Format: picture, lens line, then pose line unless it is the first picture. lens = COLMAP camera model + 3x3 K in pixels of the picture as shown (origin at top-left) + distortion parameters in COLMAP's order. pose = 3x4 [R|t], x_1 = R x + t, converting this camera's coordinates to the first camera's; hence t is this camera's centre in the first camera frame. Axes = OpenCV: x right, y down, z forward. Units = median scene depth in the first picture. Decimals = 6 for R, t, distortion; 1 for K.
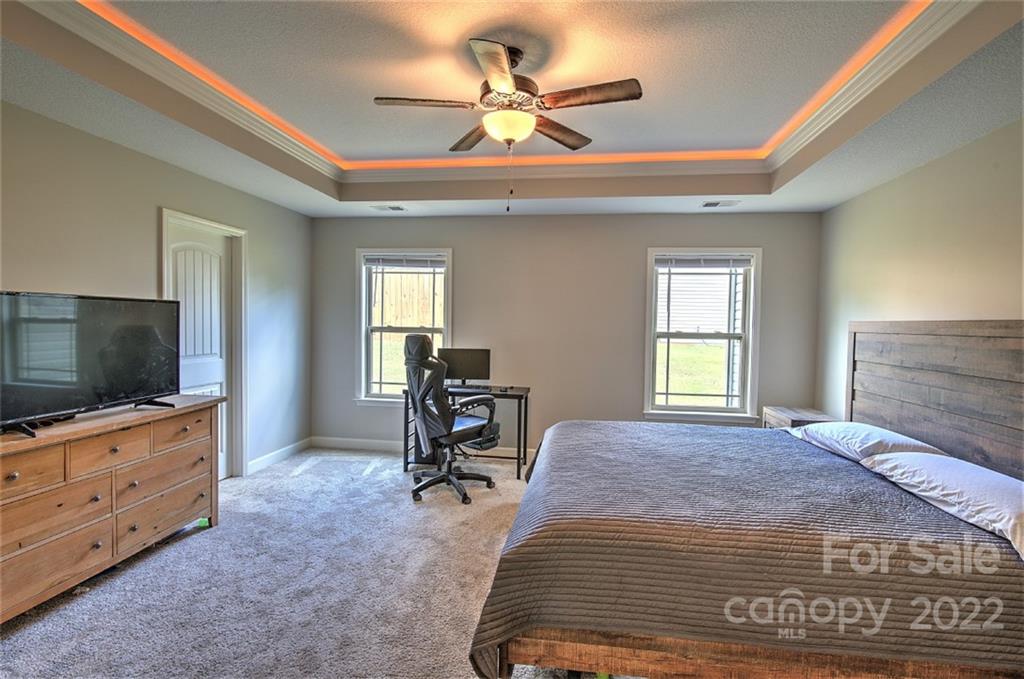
lens RADIAL K [[452.2, 0, 511.4], [0, 452.2, 333.5], [0, 0, 1]] dist [0.004117, -0.000044]
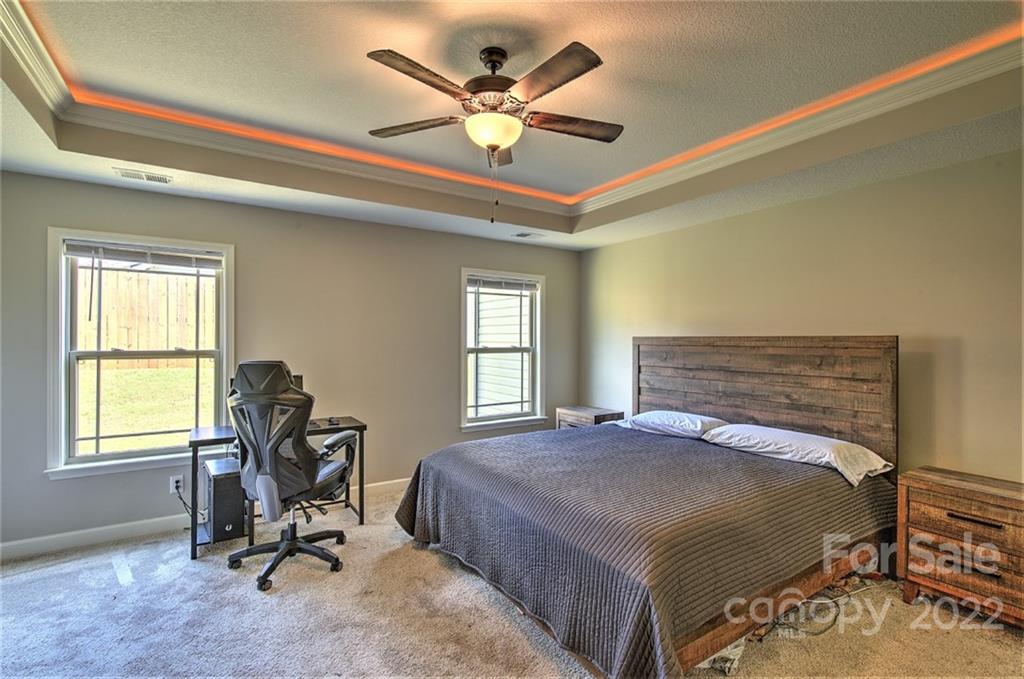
lens RADIAL K [[452.6, 0, 514.0], [0, 452.6, 333.8], [0, 0, 1]] dist [0.003417, -0.000059]
pose [[0.771366, -0.007106, 0.636352, -0.297465], [0.026292, 0.999440, -0.020711, -0.013097], [-0.635848, 0.032707, 0.771121, 0.140896]]
